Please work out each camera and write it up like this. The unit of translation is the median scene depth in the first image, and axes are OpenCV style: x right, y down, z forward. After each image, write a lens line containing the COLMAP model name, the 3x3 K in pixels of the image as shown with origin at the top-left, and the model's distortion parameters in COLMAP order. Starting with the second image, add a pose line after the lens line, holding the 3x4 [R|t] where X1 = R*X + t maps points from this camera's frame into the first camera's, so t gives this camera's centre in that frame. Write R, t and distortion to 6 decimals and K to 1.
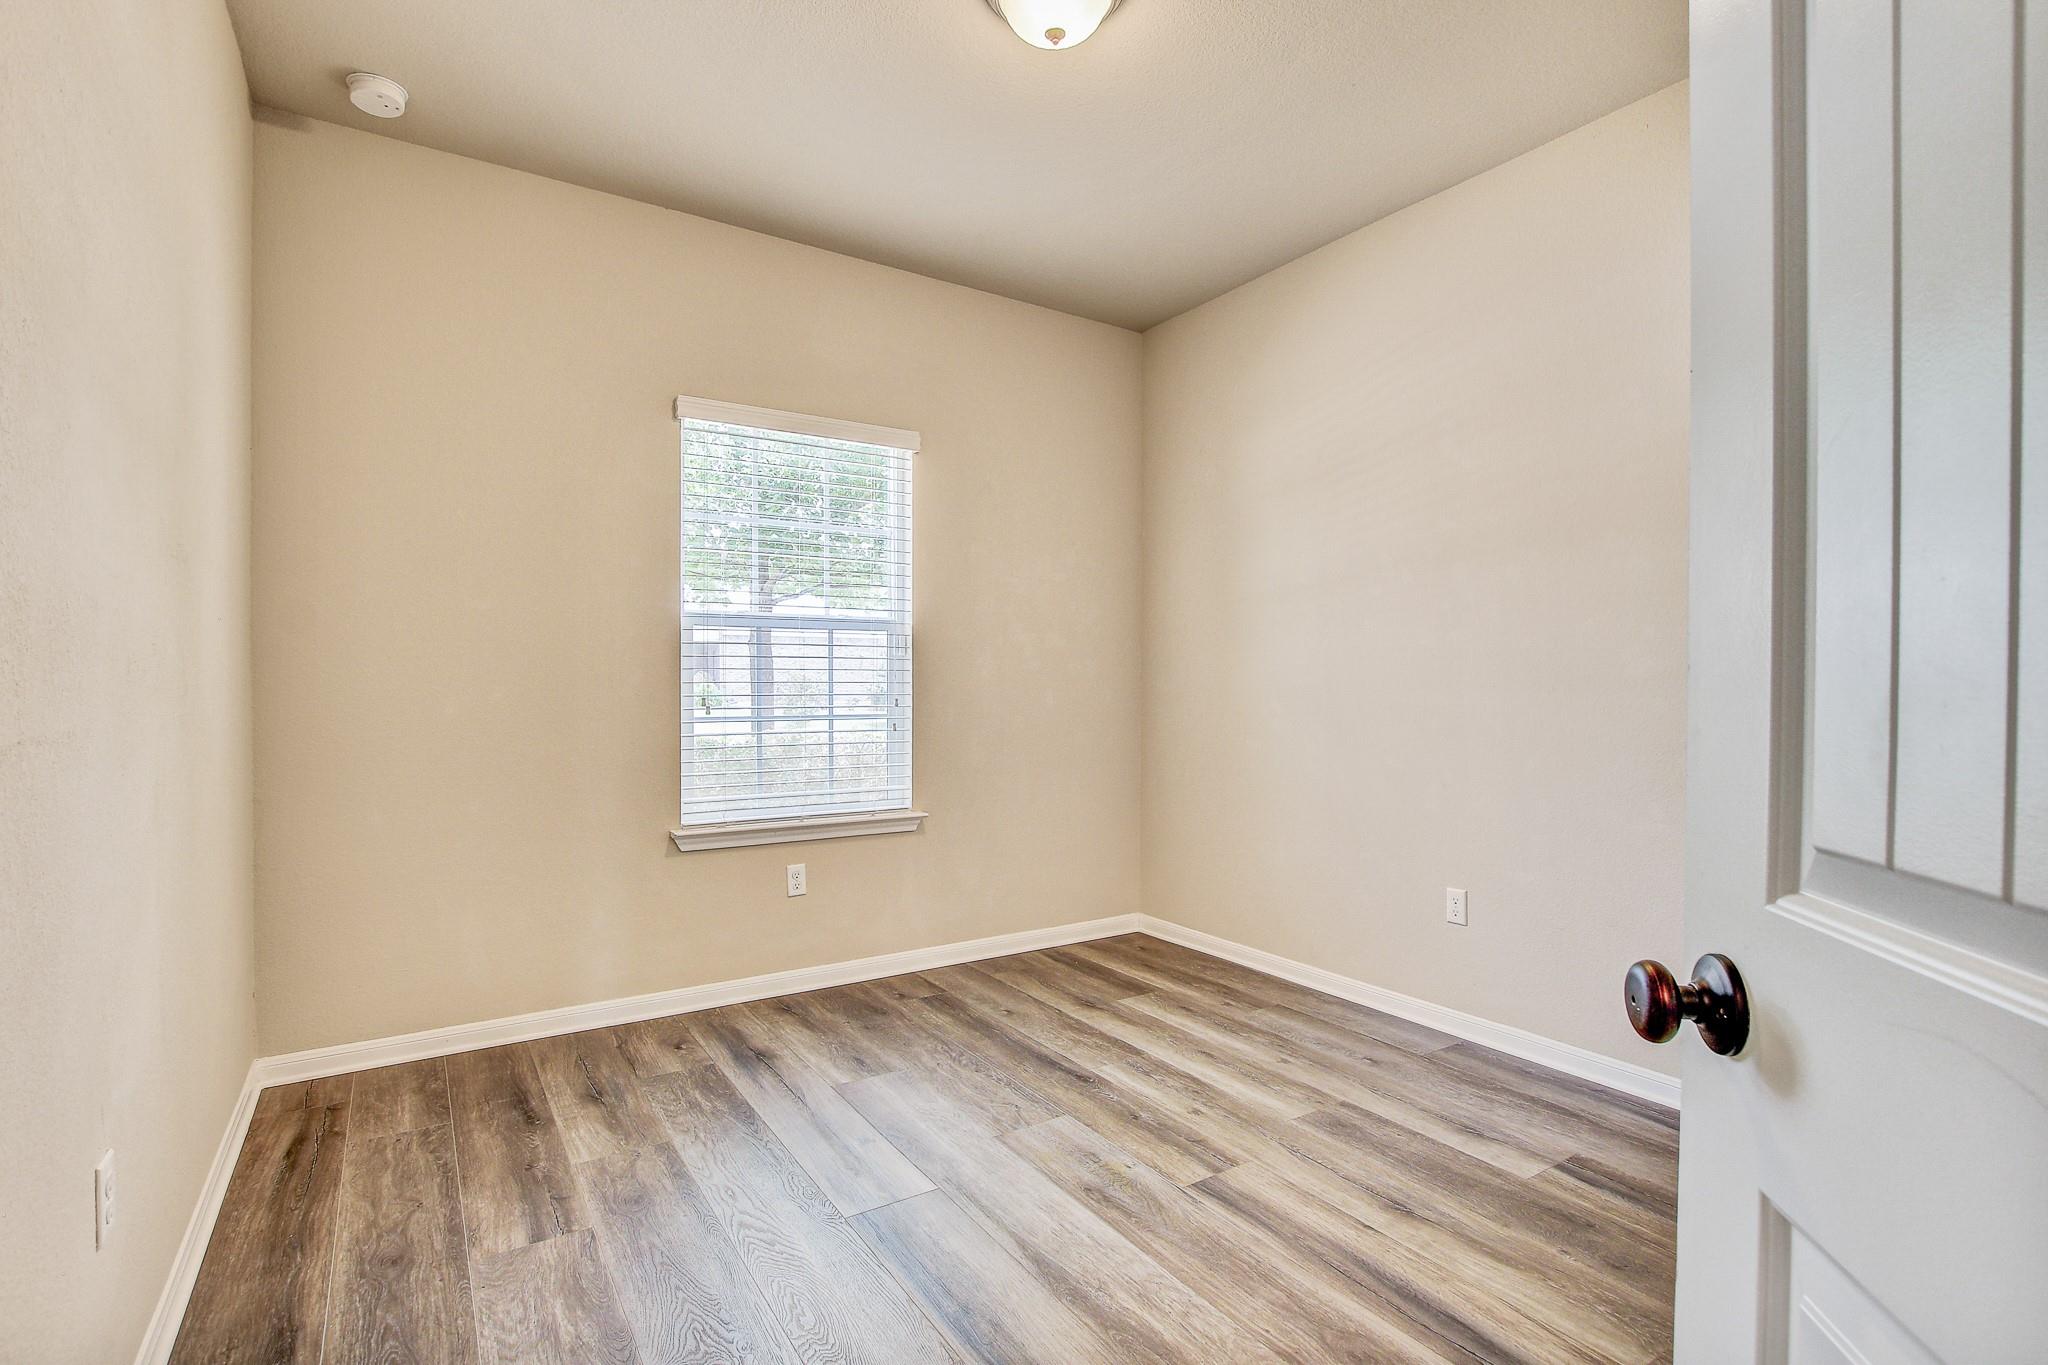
lens RADIAL K [[1014.9, 0, 1004.5], [0, 1014.9, 666.9], [0, 0, 1]] dist [-0.001069, 0.000112]
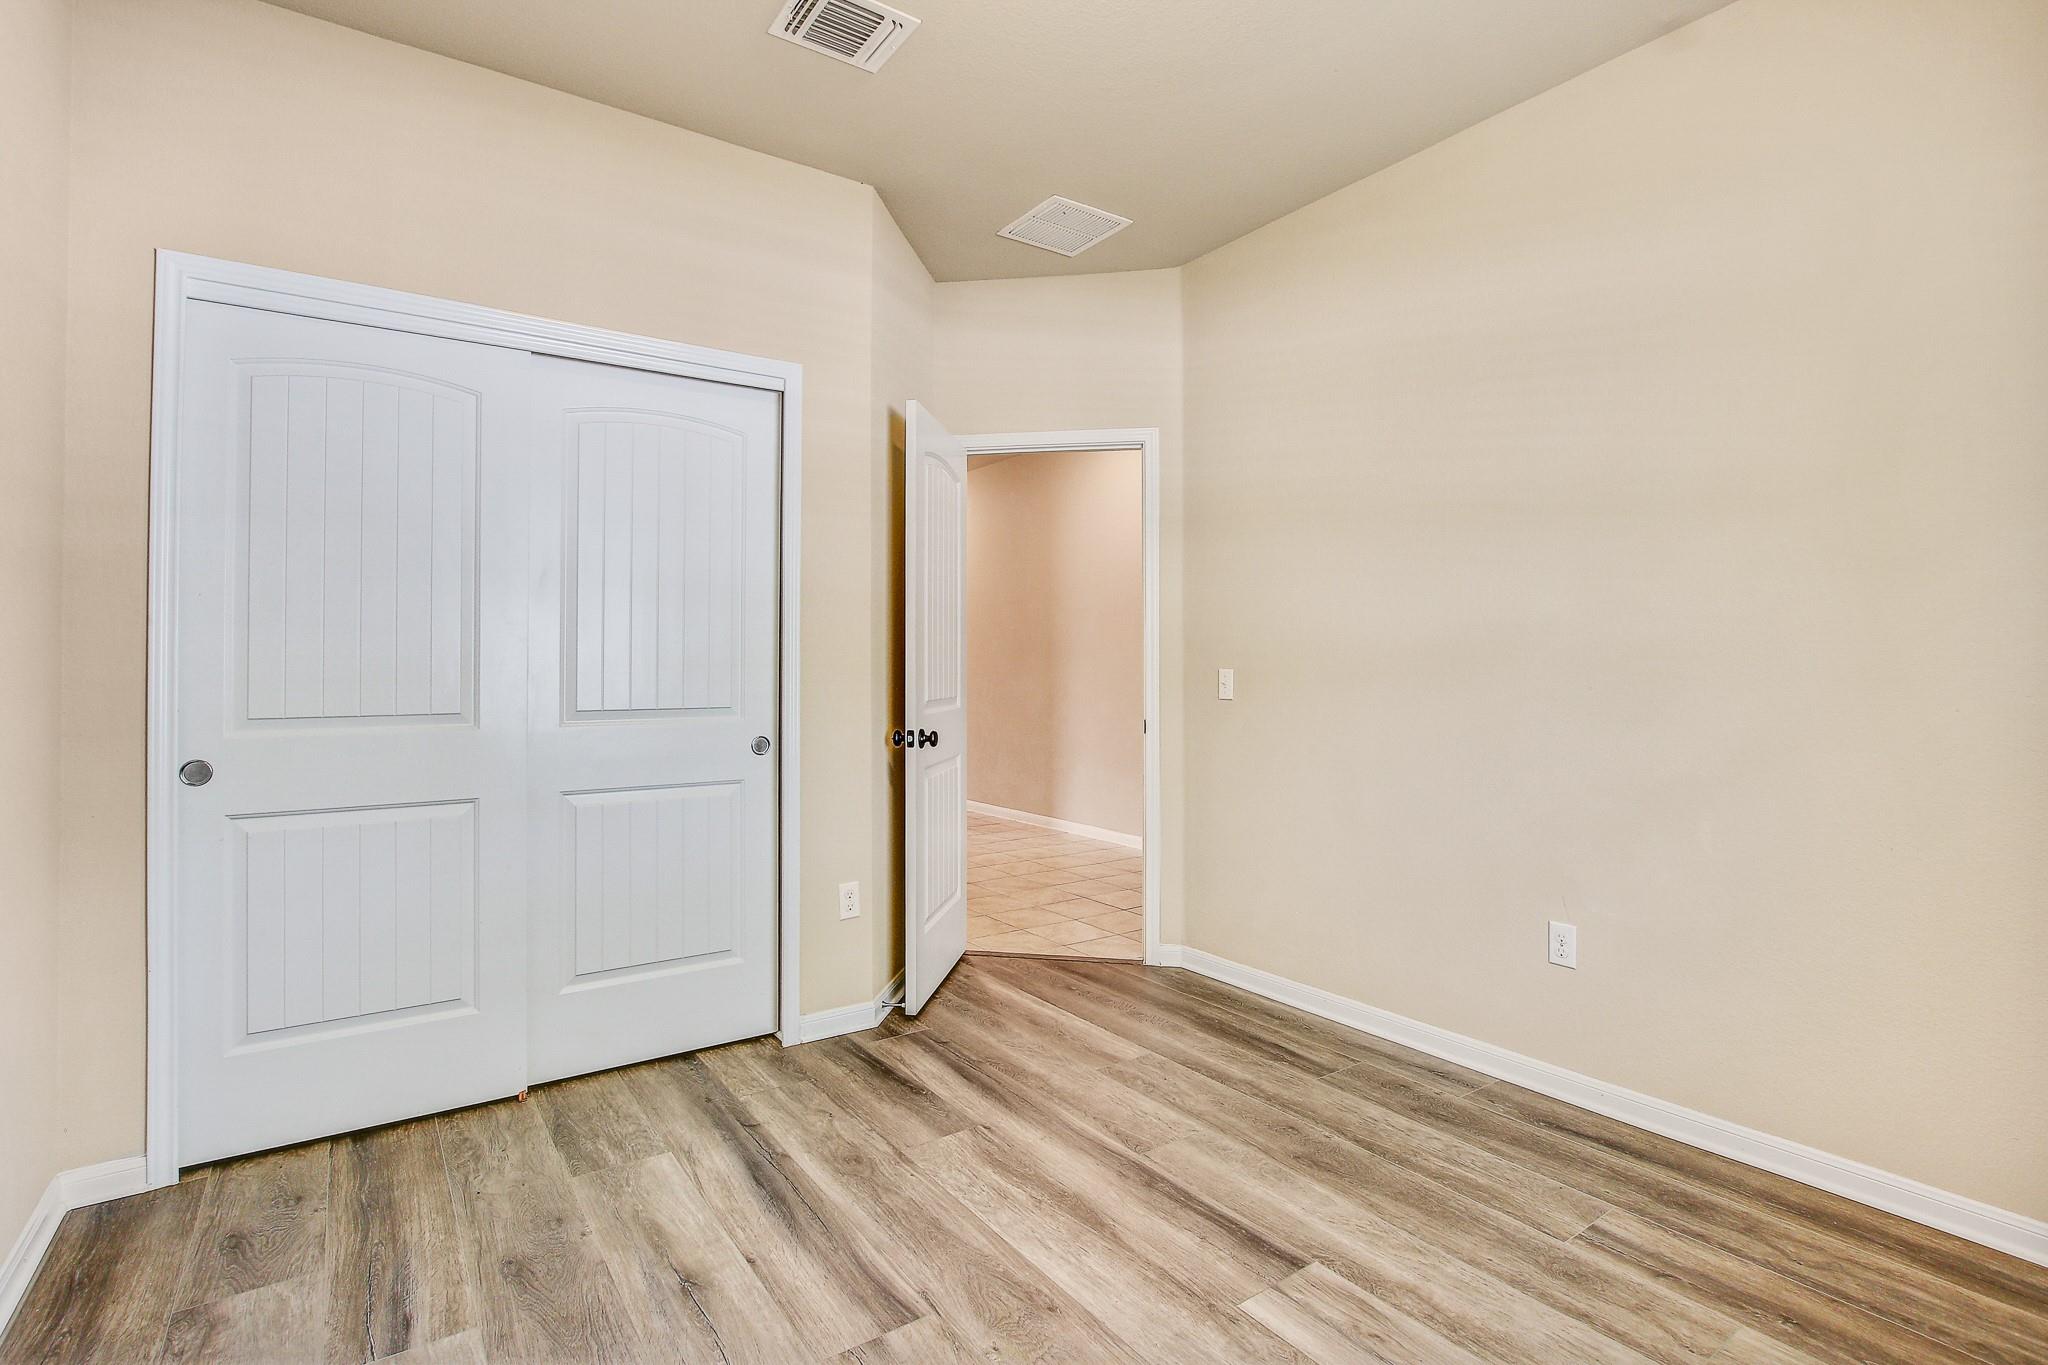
lens RADIAL K [[993.7, 0, 1024.0], [0, 993.7, 682.5], [0, 0, 1]] dist [-0.010470, 0.000257]
pose [[-0.998130, 0.000460, -0.061131, 0.165233], [0.000392, 0.999999, 0.001128, 0.020671], [0.061132, 0.001102, -0.998129, 1.939331]]
